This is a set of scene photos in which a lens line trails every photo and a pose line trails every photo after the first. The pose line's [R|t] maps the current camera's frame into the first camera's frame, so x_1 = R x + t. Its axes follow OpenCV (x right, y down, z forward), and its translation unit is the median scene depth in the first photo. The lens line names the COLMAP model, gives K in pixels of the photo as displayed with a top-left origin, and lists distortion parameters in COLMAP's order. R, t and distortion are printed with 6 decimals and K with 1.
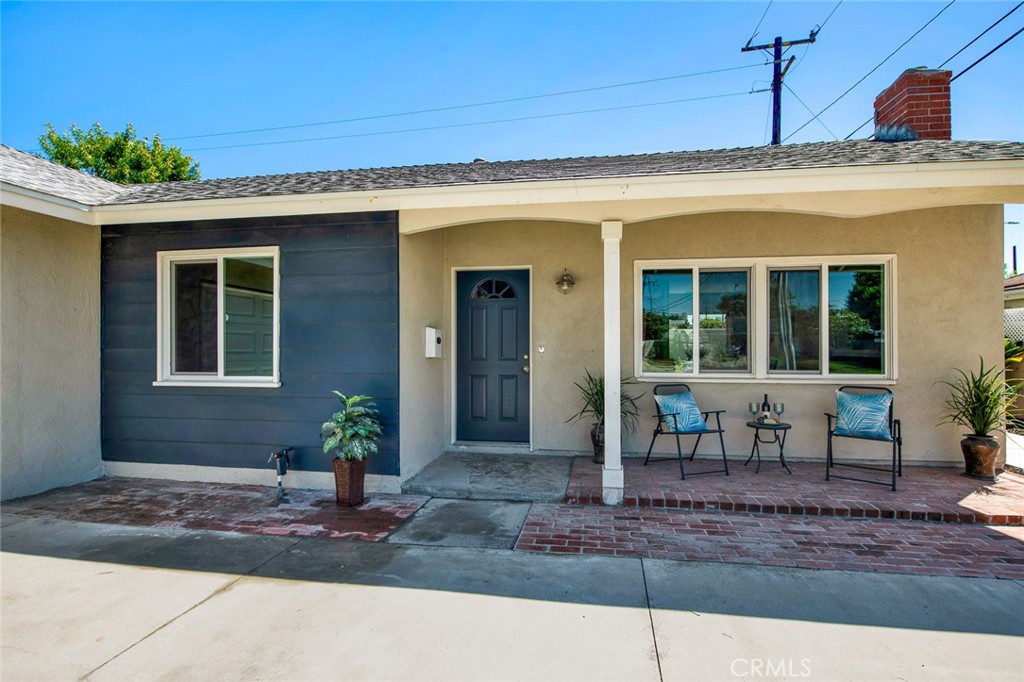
lens RADIAL K [[506.1, 0, 528.3], [0, 506.1, 336.7], [0, 0, 1]] dist [-0.010625, -0.000403]
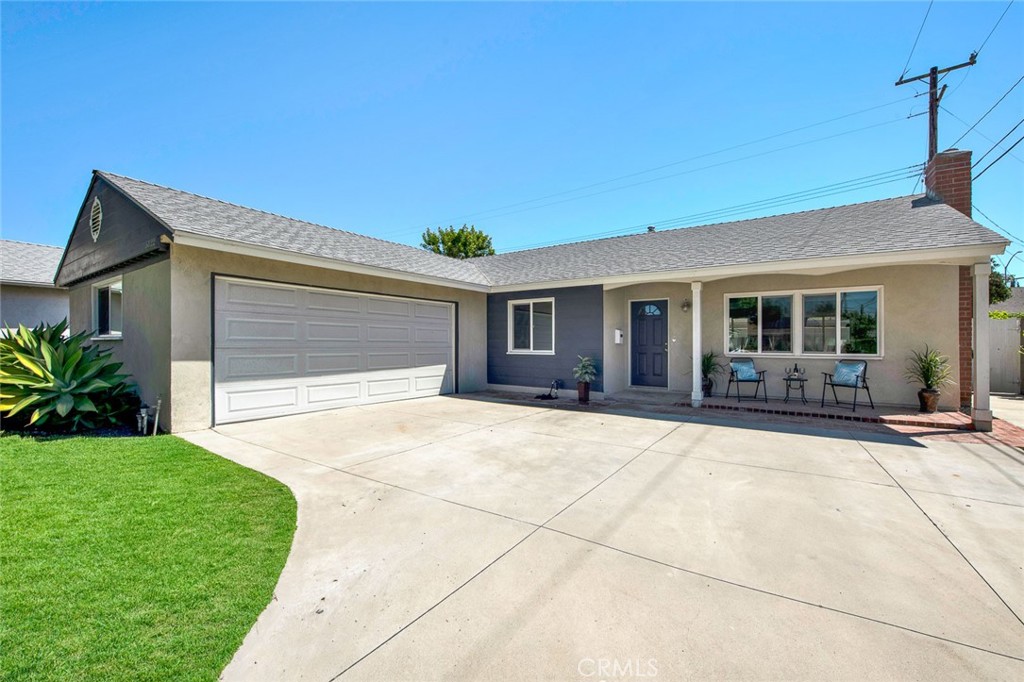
lens RADIAL K [[416.6, 0, 525.7], [0, 416.6, 338.9], [0, 0, 1]] dist [-0.013560, -0.001633]
pose [[0.906195, -0.000143, -0.422861, 0.211819], [0.003483, 0.999969, 0.007124, 0.007685], [0.422847, -0.007928, 0.906167, -0.814365]]
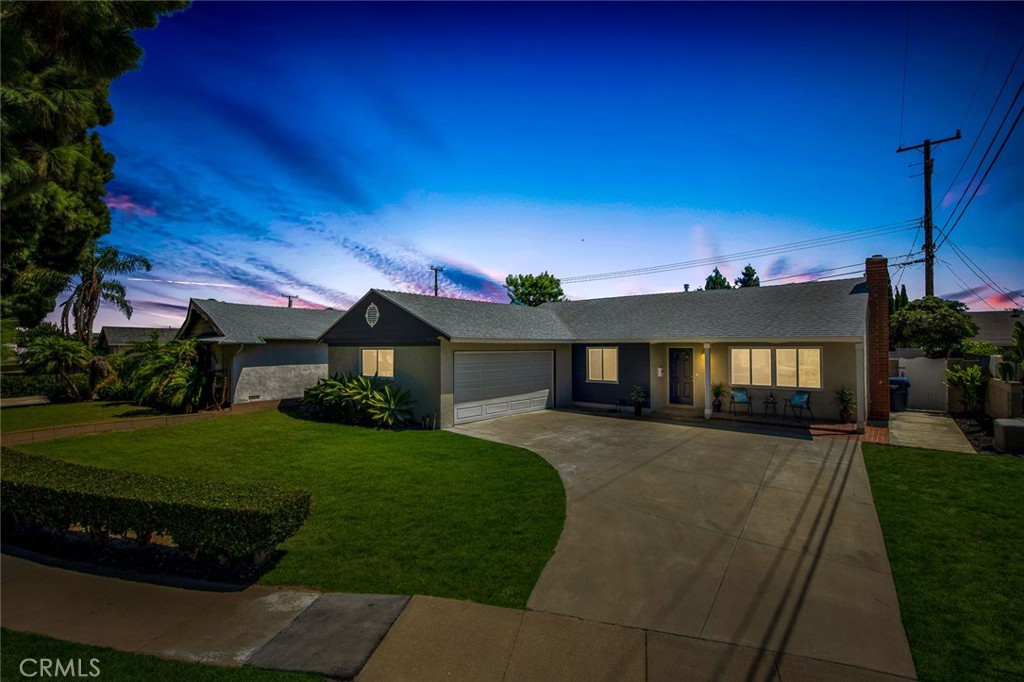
lens RADIAL K [[416.6, 0, 537.3], [0, 416.6, 337.8], [0, 0, 1]] dist [-0.013560, -0.001633]
pose [[0.864605, -0.012784, -0.502290, 0.510616], [0.007328, 0.999891, -0.012836, -0.192477], [0.502399, 0.007417, 0.864604, -1.863527]]
